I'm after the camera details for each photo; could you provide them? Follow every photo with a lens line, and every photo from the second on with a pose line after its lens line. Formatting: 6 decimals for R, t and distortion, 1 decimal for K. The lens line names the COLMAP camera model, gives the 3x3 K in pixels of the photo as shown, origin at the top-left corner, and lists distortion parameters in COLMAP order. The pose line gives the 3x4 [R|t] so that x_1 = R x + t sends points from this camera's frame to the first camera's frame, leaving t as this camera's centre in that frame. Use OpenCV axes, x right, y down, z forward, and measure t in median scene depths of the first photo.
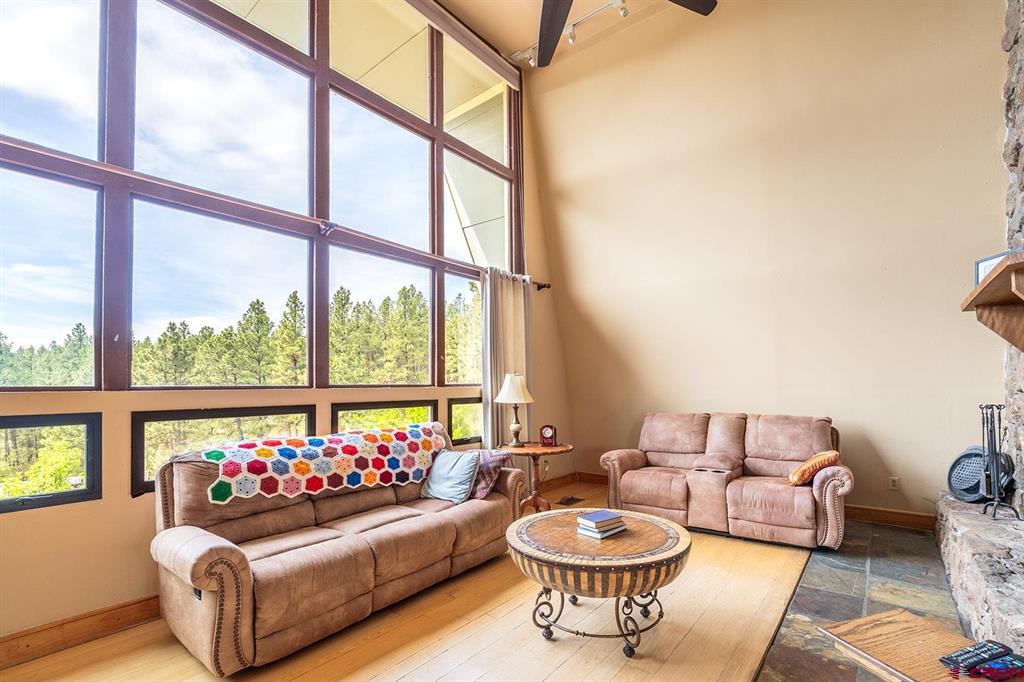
lens RADIAL K [[451.3, 0, 536.5], [0, 451.3, 369.1], [0, 0, 1]] dist [-0.004817, 0.000665]
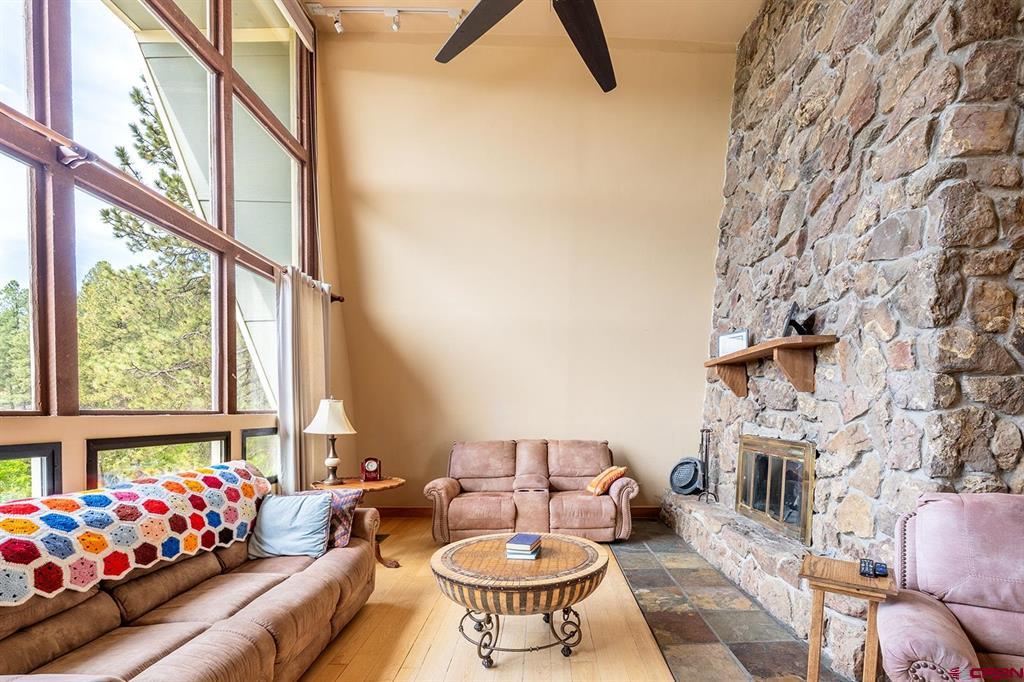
lens RADIAL K [[451.3, 0, 540.7], [0, 451.3, 422.2], [0, 0, 1]] dist [-0.004817, 0.000665]
pose [[0.797830, -0.002026, 0.602879, -0.315486], [-0.031276, 0.998509, 0.044745, 0.002840], [-0.602071, -0.054555, 0.796577, 0.103137]]
